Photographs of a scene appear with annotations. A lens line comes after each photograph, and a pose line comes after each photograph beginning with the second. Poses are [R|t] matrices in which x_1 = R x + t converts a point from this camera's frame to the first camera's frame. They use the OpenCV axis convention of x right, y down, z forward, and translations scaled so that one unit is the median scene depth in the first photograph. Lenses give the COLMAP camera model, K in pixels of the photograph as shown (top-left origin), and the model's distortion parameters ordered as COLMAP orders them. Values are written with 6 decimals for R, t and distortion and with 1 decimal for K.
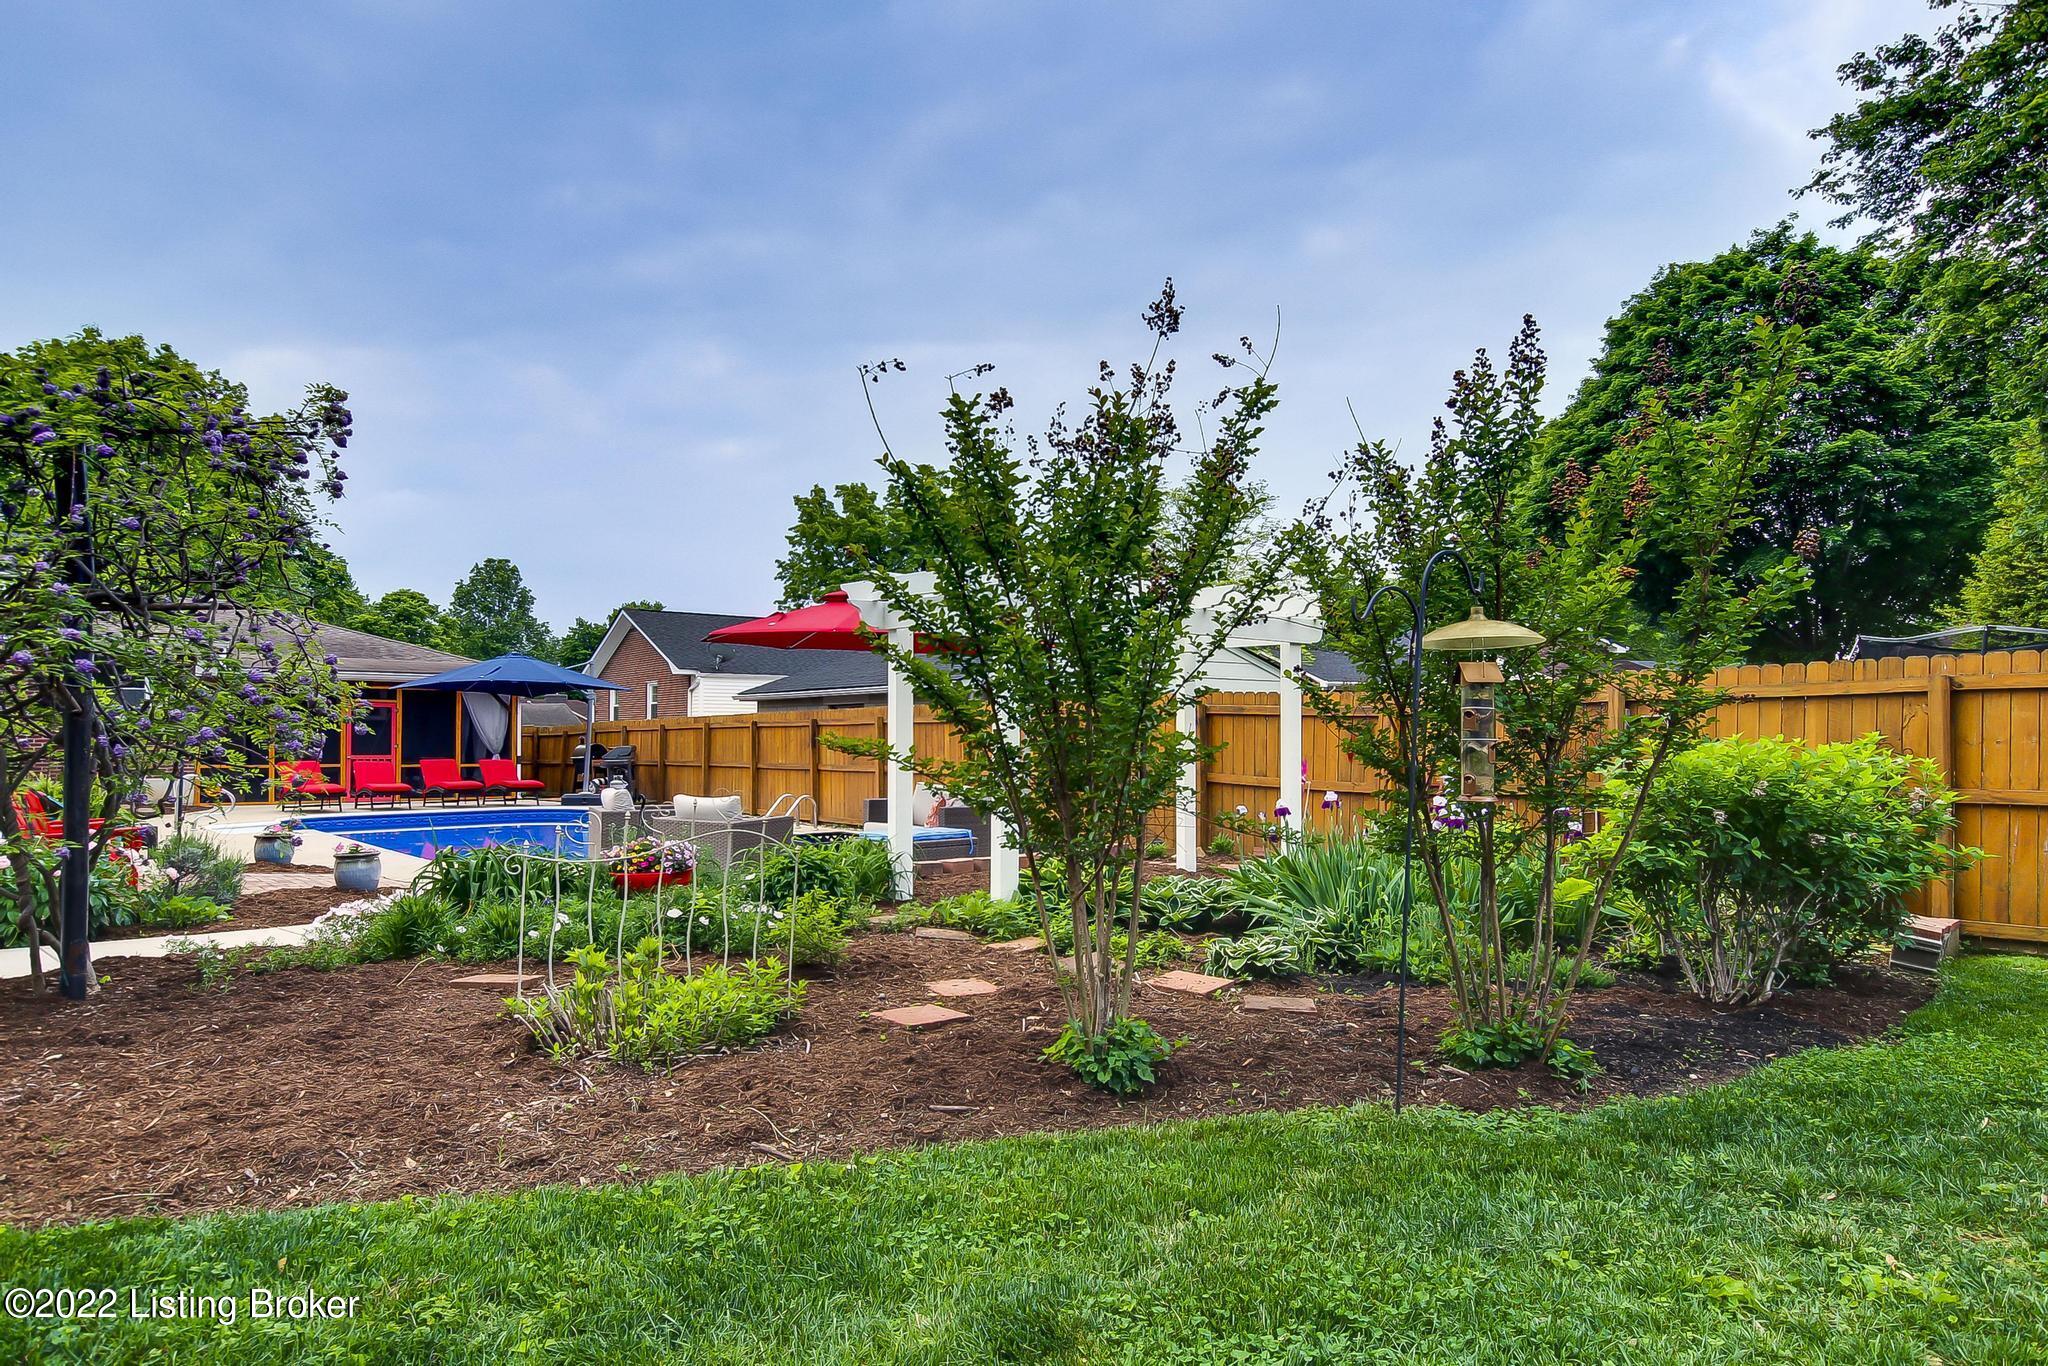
lens RADIAL K [[1217.0, 0, 1028.0], [0, 1217.0, 683.0], [0, 0, 1]] dist [0.002394, 0.000428]
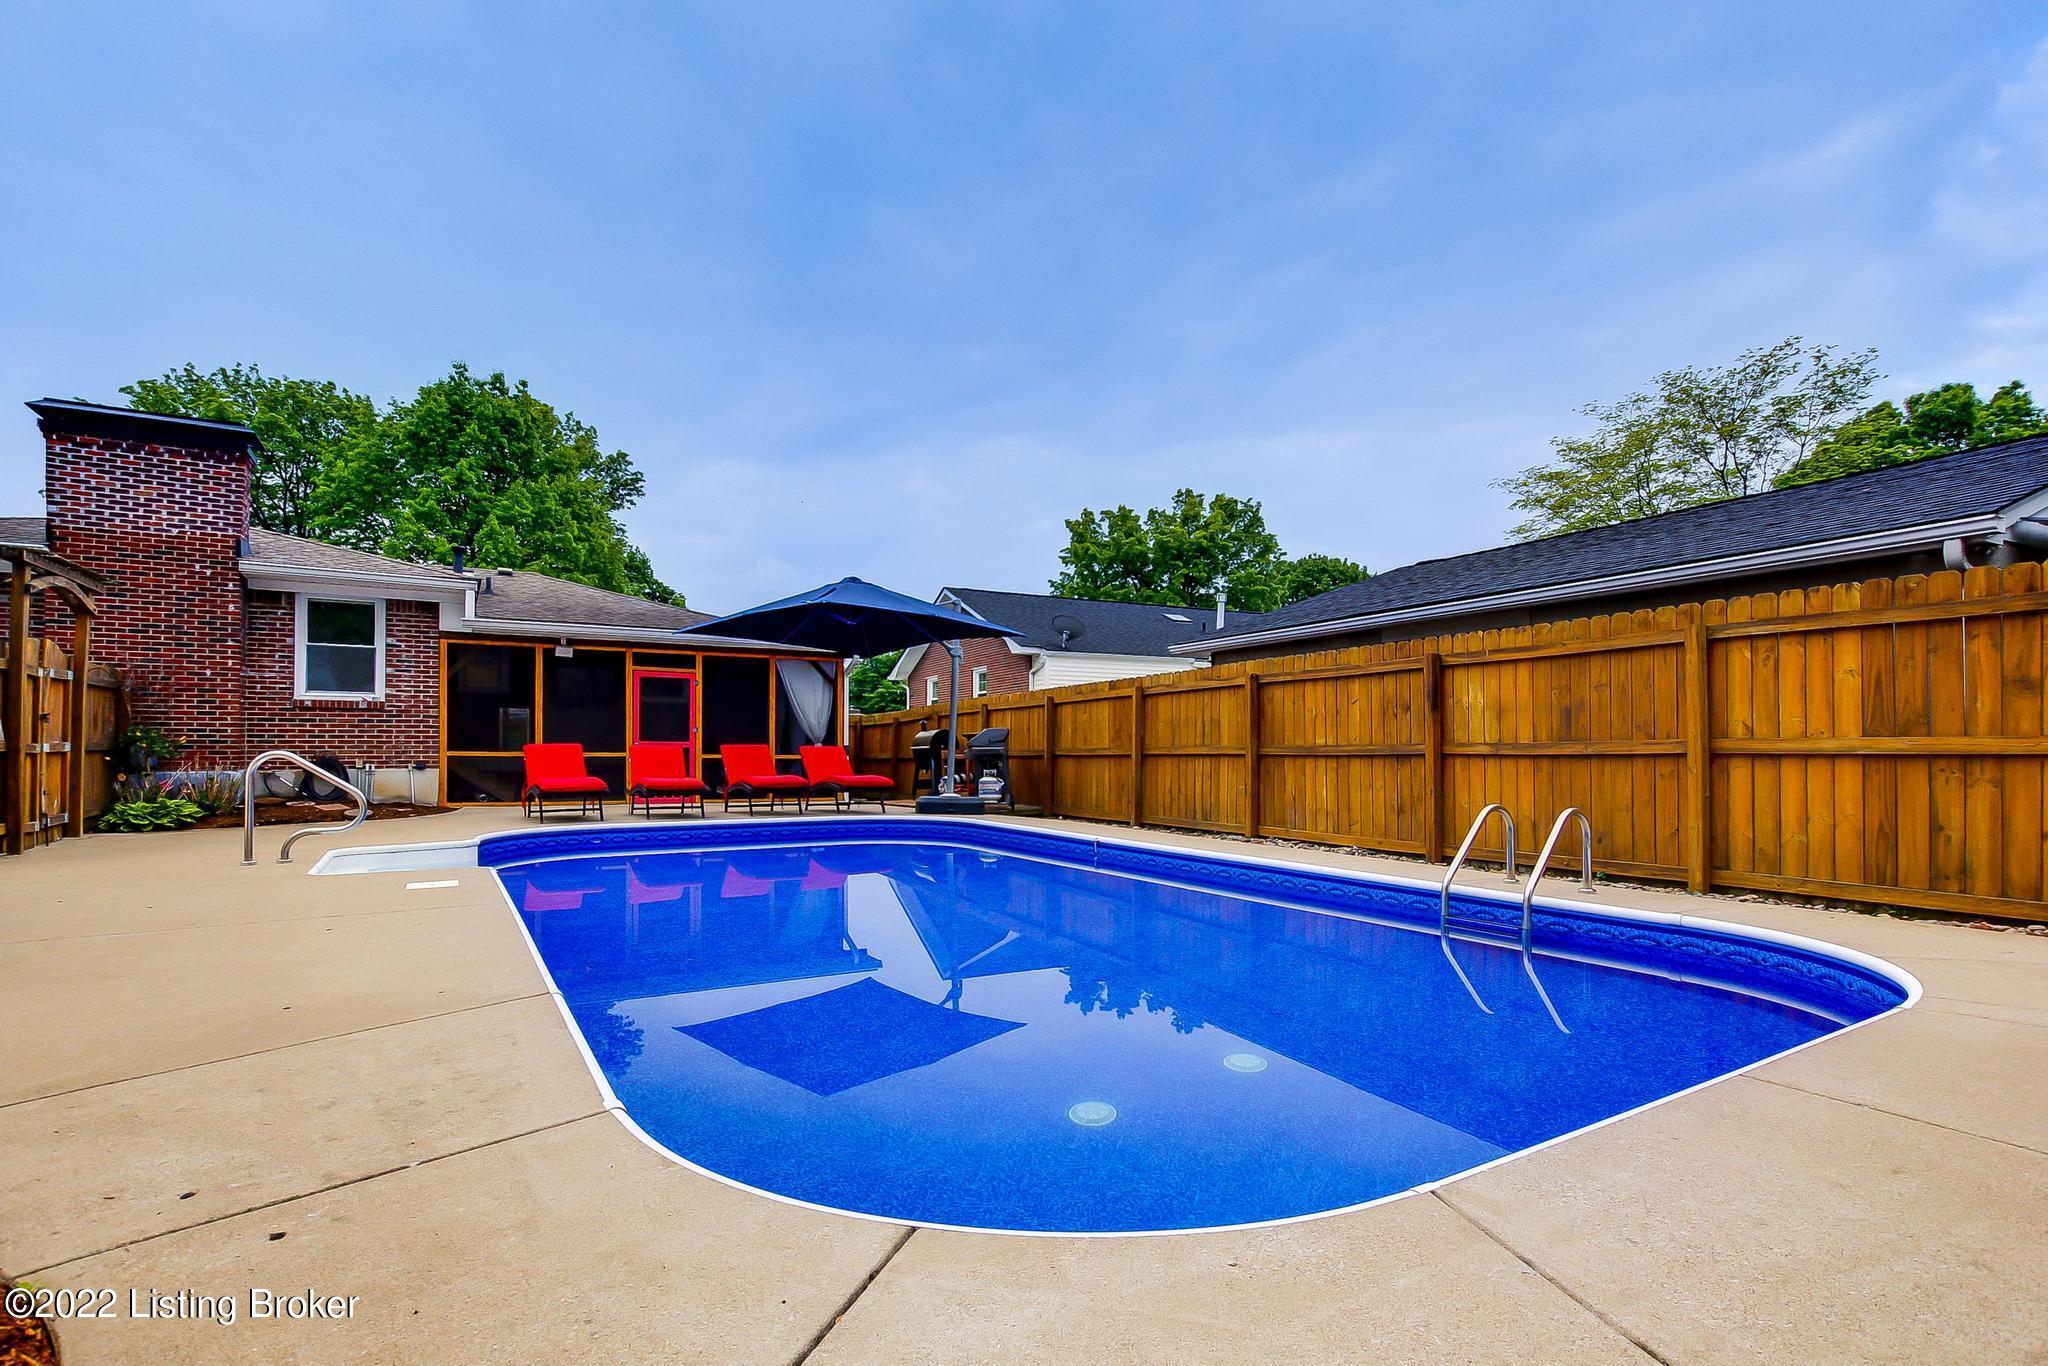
lens RADIAL K [[989.5, 0, 1021.3], [0, 989.5, 690.8], [0, 0, 1]] dist [-0.001160, -0.000034]
pose [[0.981725, -0.008491, -0.190117, -0.155458], [0.005036, 0.999813, -0.018649, 0.030535], [0.190240, 0.017351, 0.981584, 0.333153]]
